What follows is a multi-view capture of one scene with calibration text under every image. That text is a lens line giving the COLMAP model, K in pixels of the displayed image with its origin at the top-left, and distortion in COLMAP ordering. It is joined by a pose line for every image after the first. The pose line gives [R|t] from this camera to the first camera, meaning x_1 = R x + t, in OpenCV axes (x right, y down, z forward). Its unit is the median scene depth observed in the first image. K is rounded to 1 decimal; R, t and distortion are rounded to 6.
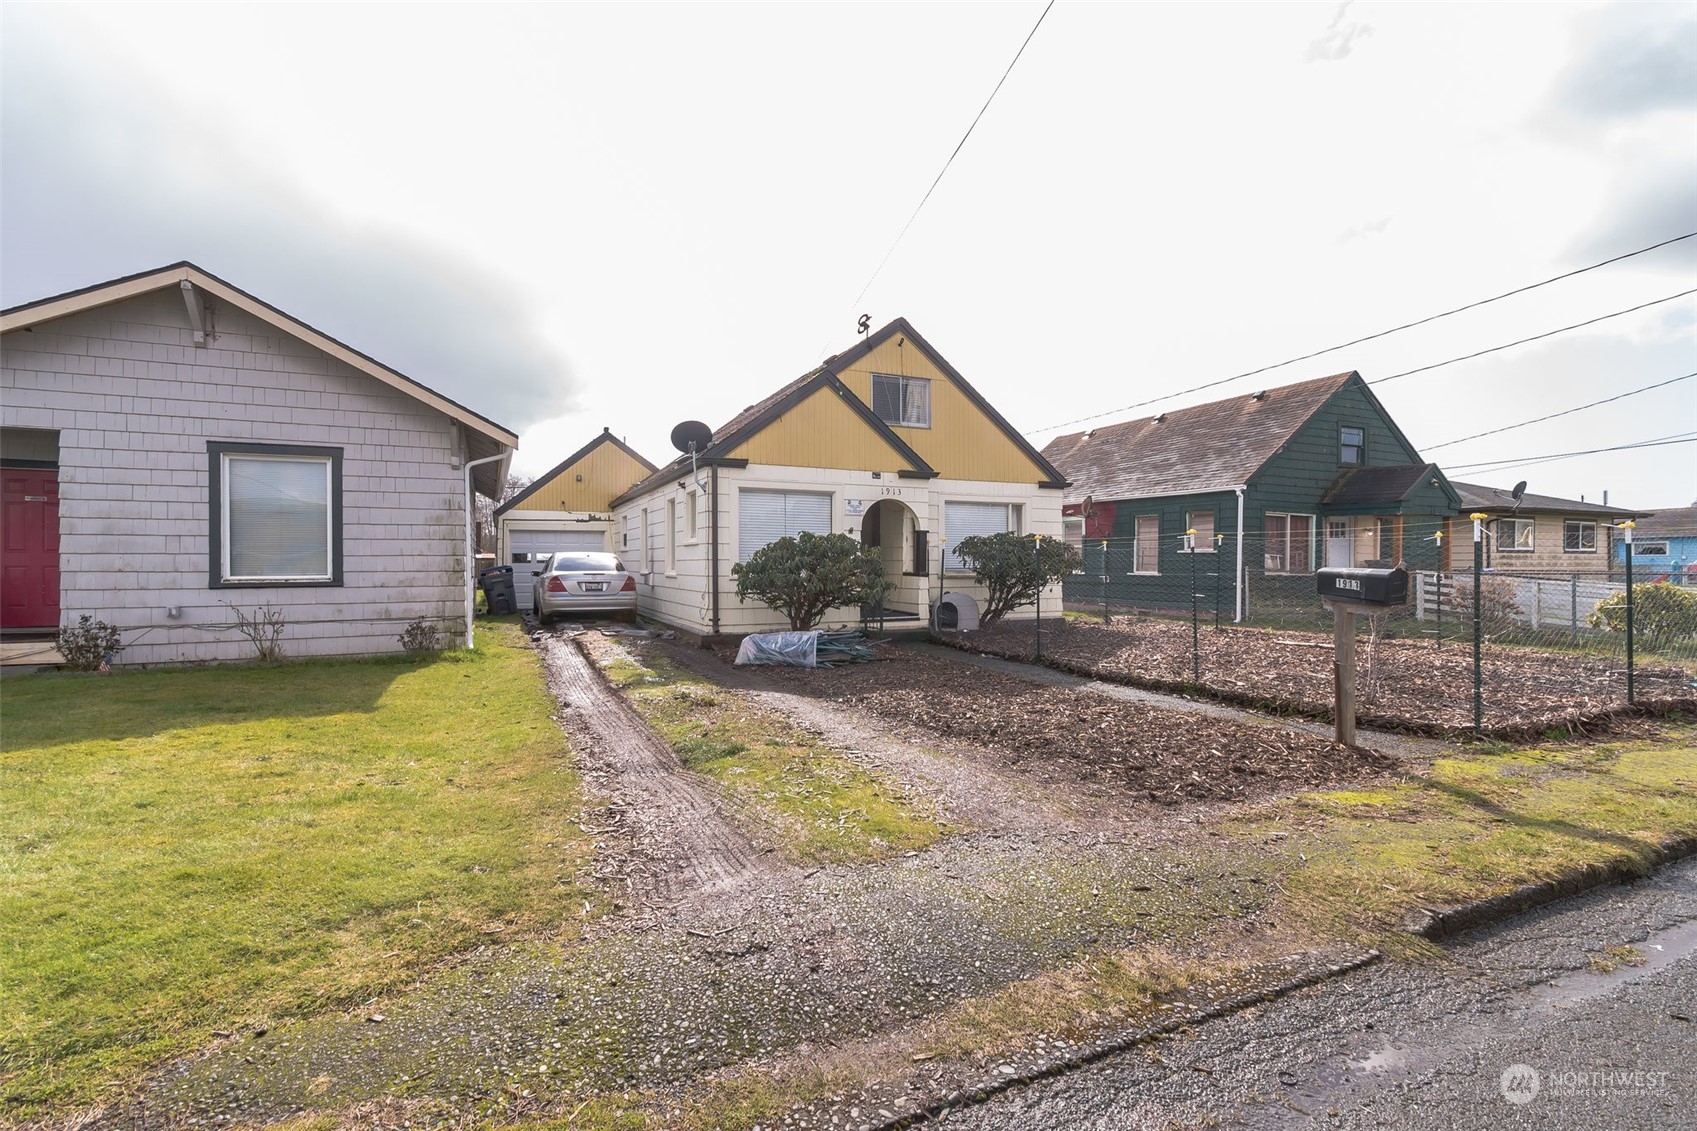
lens RADIAL K [[779.1, 0, 863.9], [0, 779.1, 565.0], [0, 0, 1]] dist [0.010792, -0.008133]
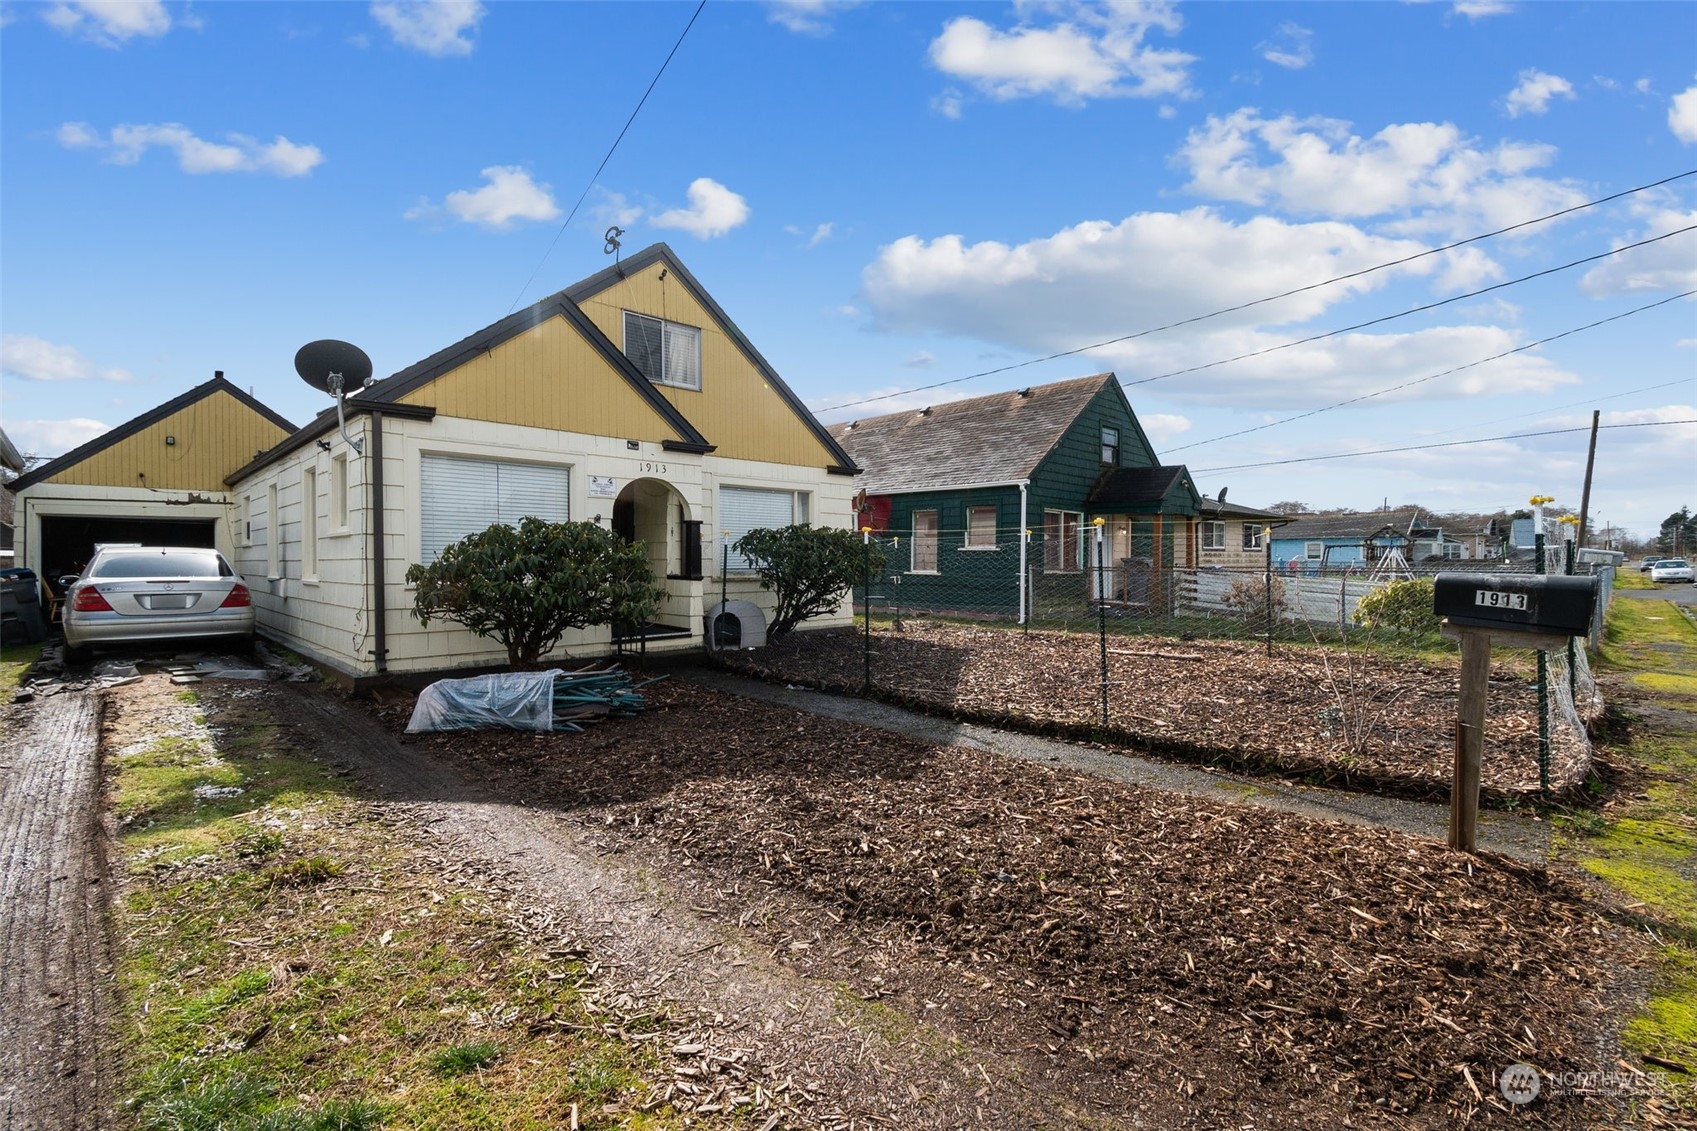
lens RADIAL K [[779.1, 0, 863.9], [0, 779.1, 565.0], [0, 0, 1]] dist [0.010792, -0.008133]
pose [[0.944029, -0.004120, 0.329836, -0.020633], [0.003138, 0.999989, 0.003510, -0.002409], [-0.329847, -0.002278, 0.944032, 0.213014]]
